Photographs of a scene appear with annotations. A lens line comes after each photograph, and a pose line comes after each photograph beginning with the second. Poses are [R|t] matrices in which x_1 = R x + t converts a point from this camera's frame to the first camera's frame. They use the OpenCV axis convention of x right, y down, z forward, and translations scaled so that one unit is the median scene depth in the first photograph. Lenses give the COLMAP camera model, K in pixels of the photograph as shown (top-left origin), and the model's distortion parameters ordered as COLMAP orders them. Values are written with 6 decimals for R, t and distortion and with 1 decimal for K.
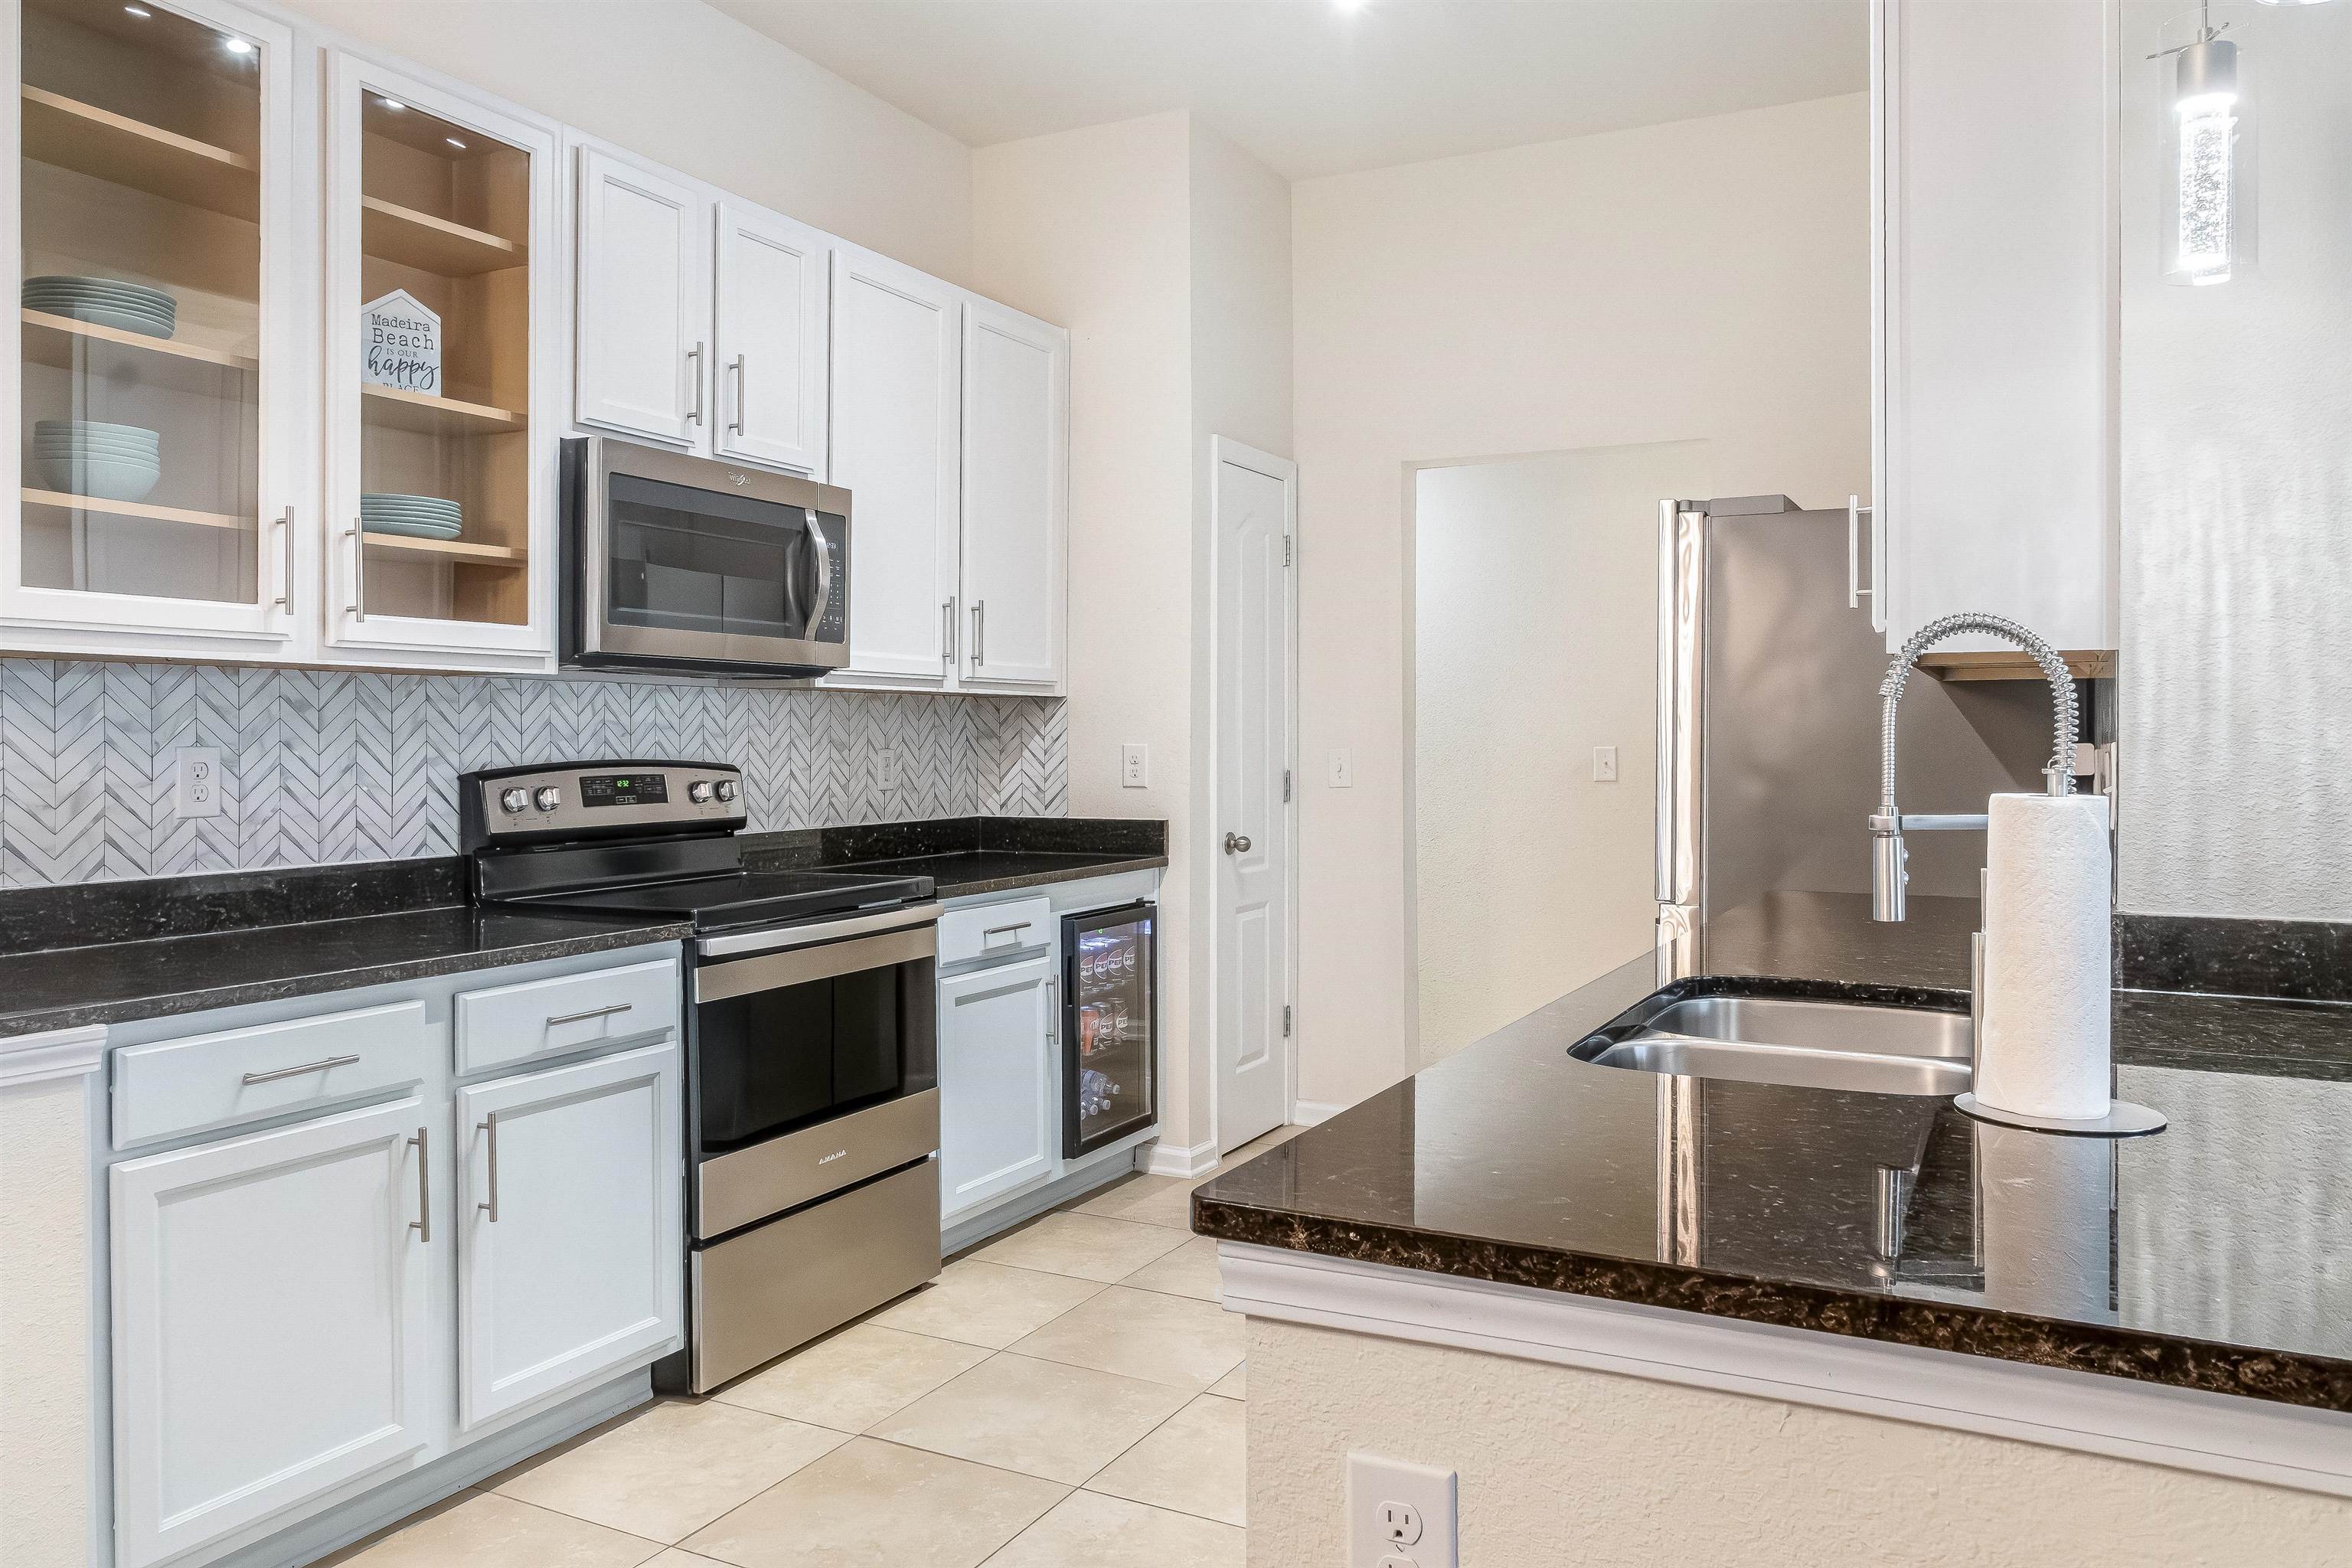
lens RADIAL K [[1673.4, 0, 1173.3], [0, 1673.4, 747.2], [0, 0, 1]] dist [-0.003447, -0.000197]
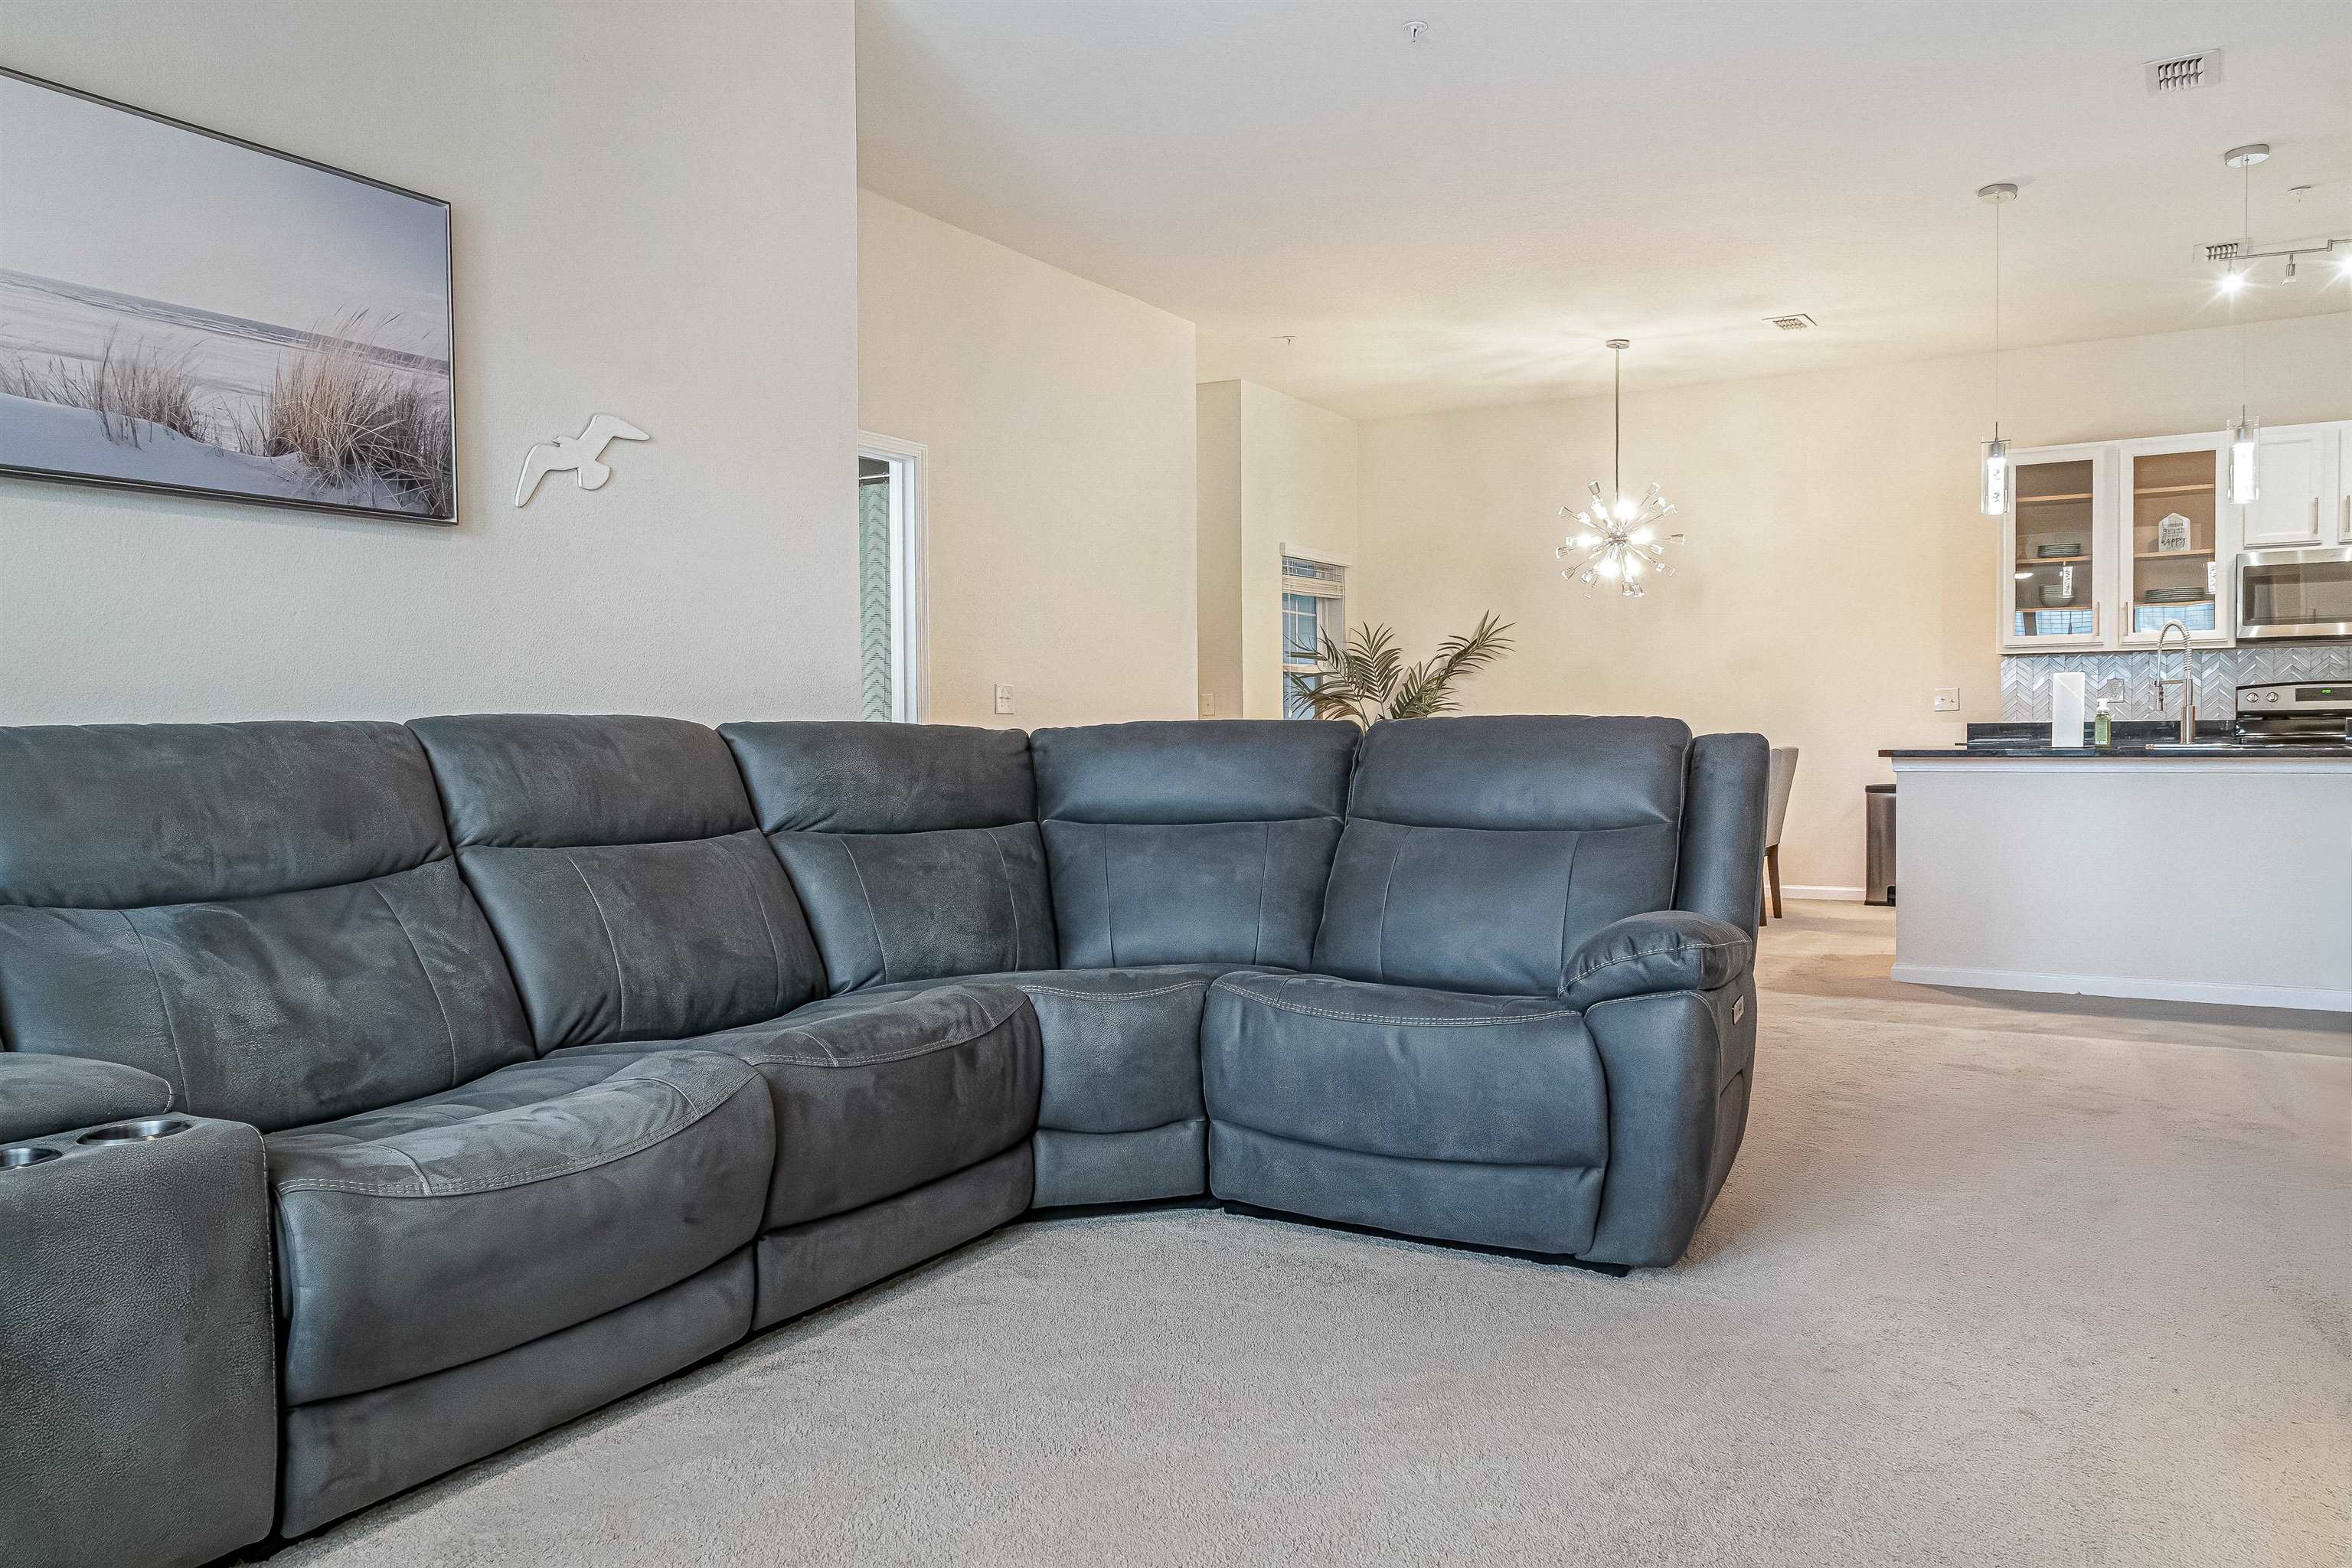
lens RADIAL K [[1673.4, 0, 1173.3], [0, 1673.4, 747.2], [0, 0, 1]] dist [-0.003447, -0.000197]
pose [[-0.059603, 0.009905, -0.998173, 2.276540], [0.003355, 0.999947, 0.009722, 0.079374], [0.998217, -0.002770, -0.059633, -0.460437]]
